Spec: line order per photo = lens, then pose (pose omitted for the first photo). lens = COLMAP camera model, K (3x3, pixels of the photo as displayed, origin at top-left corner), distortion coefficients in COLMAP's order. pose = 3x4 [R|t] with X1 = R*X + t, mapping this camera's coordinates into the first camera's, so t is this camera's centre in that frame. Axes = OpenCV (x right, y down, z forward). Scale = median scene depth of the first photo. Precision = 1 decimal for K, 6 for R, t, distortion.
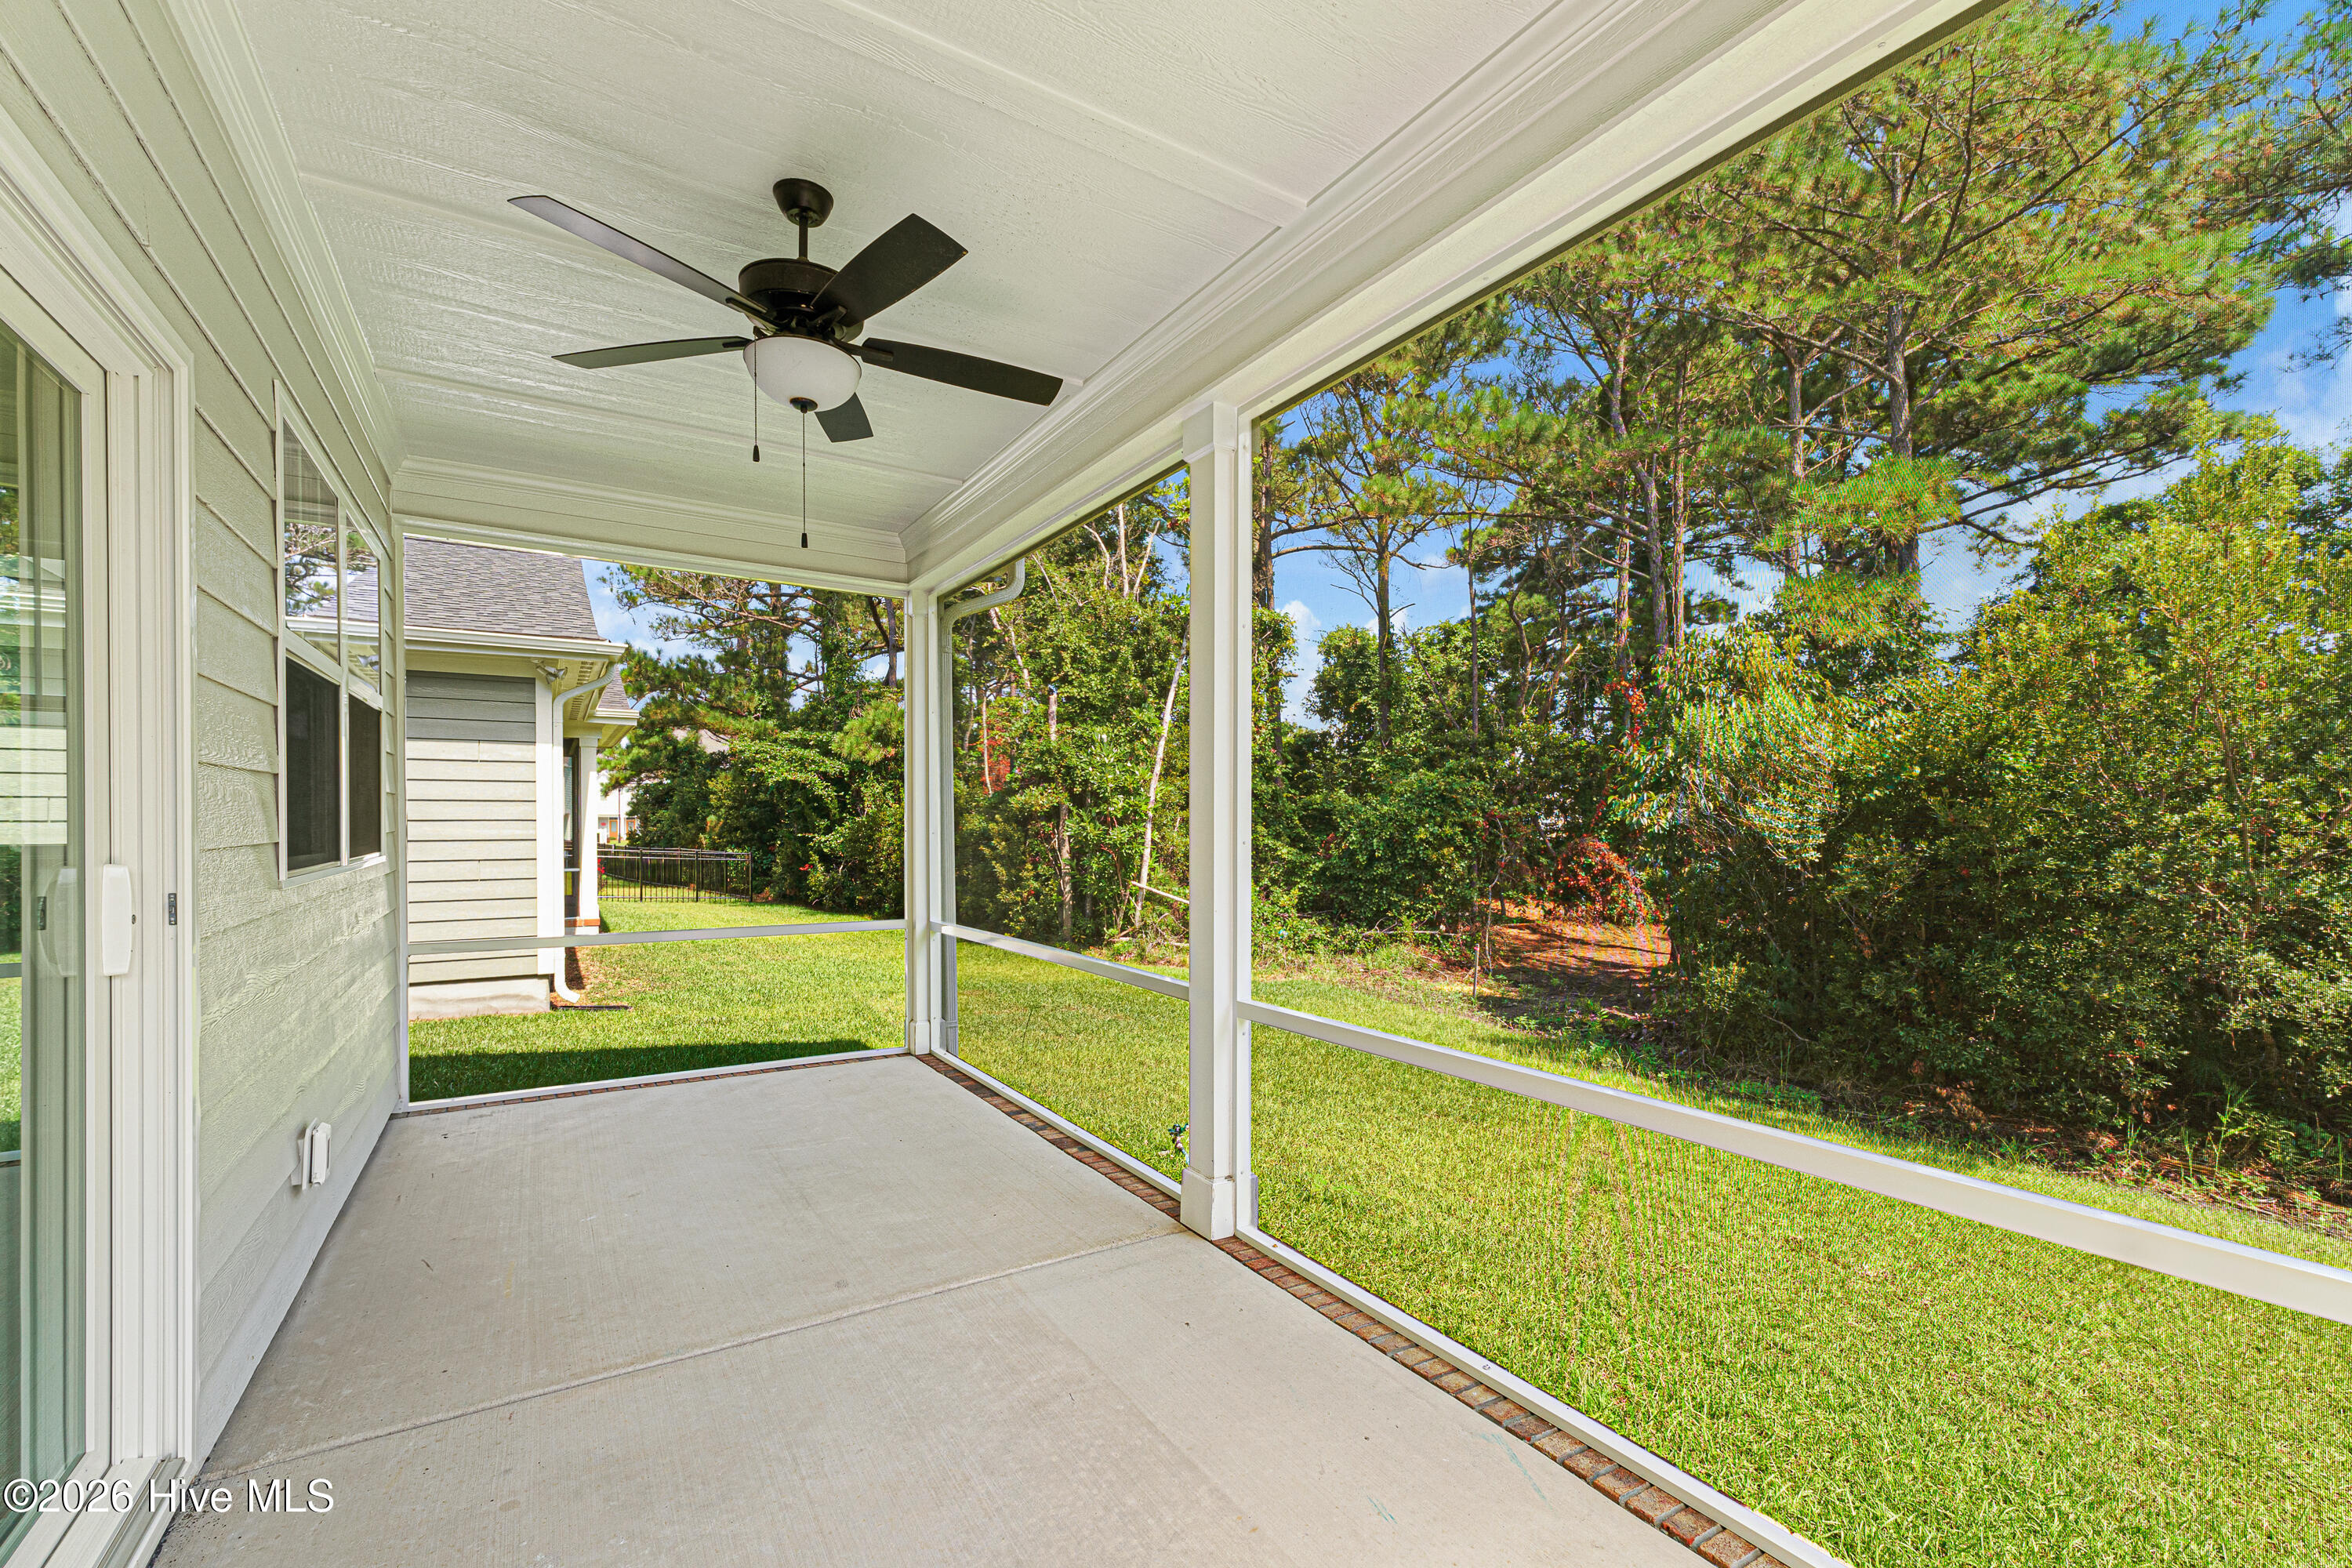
lens RADIAL K [[992.5, 0, 1176.7], [0, 992.5, 828.8], [0, 0, 1]] dist [0.000555, 0.000020]
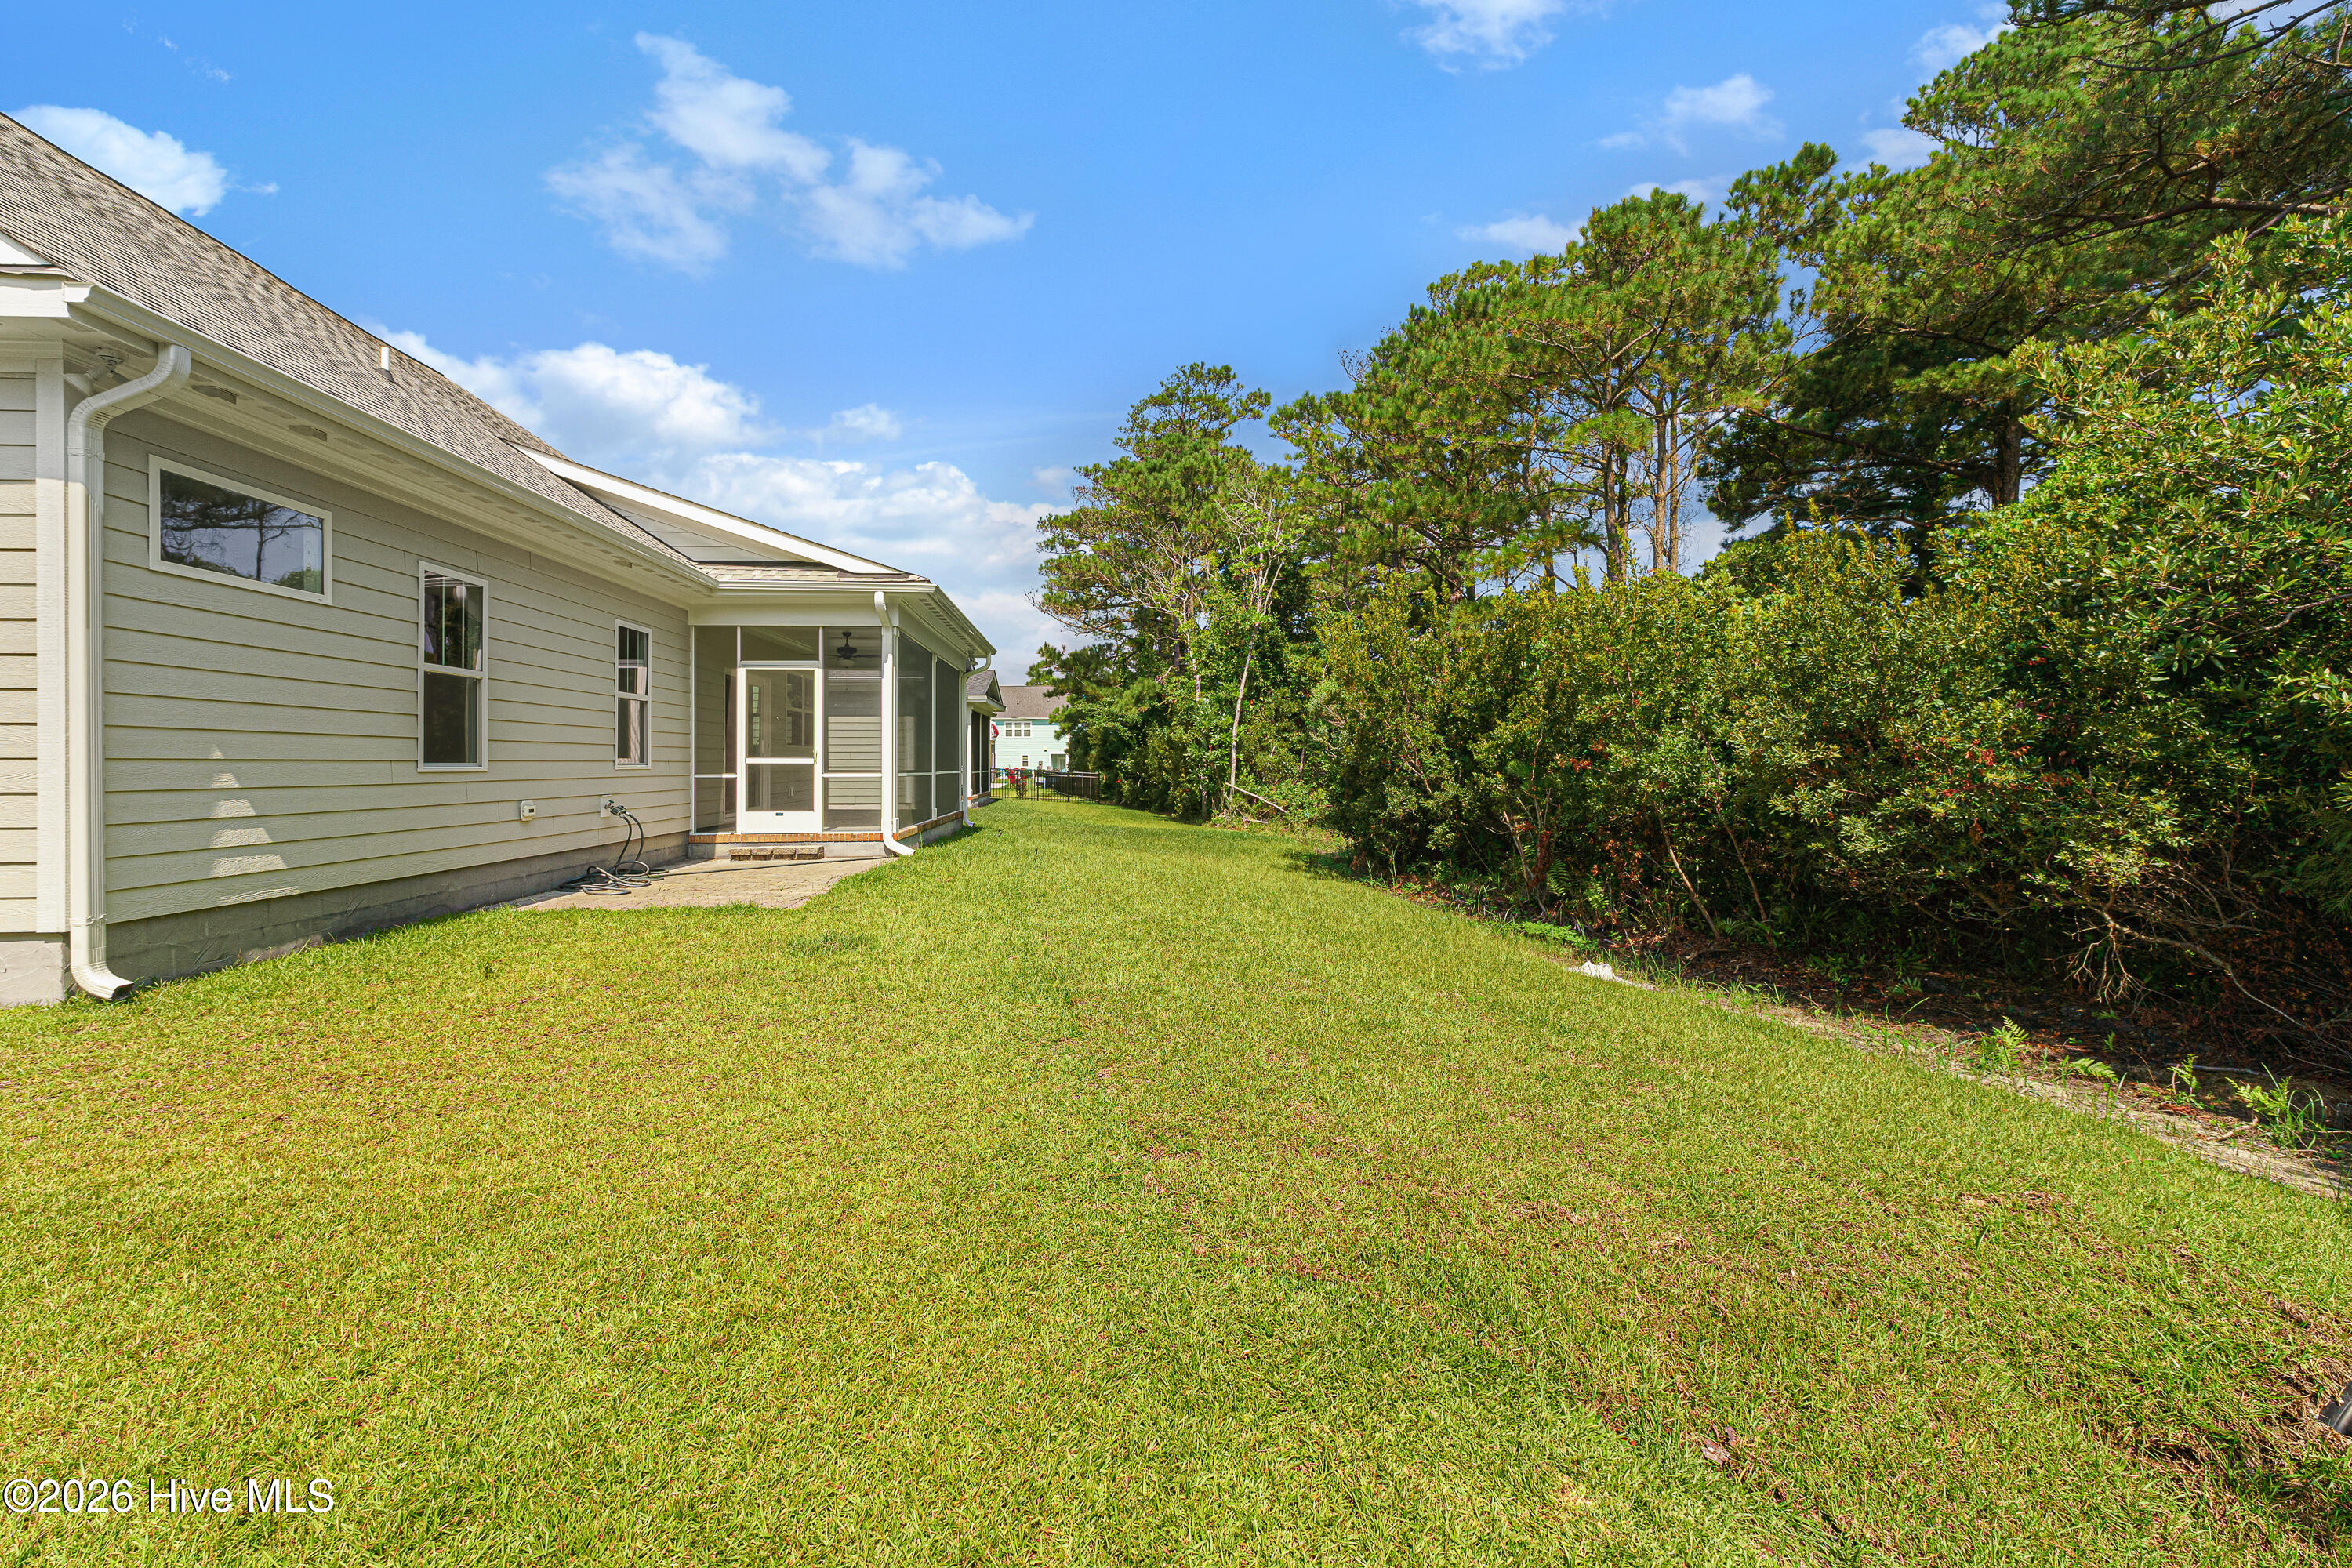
lens RADIAL K [[993.8, 0, 1173.7], [0, 993.8, 770.3], [0, 0, 1]] dist [0.001016, -0.000009]
pose [[0.881696, 0.000036, -0.471817, 0.642149], [-0.000729, 0.999999, -0.001286, 0.031642], [0.471817, 0.001477, 0.881695, -0.521059]]
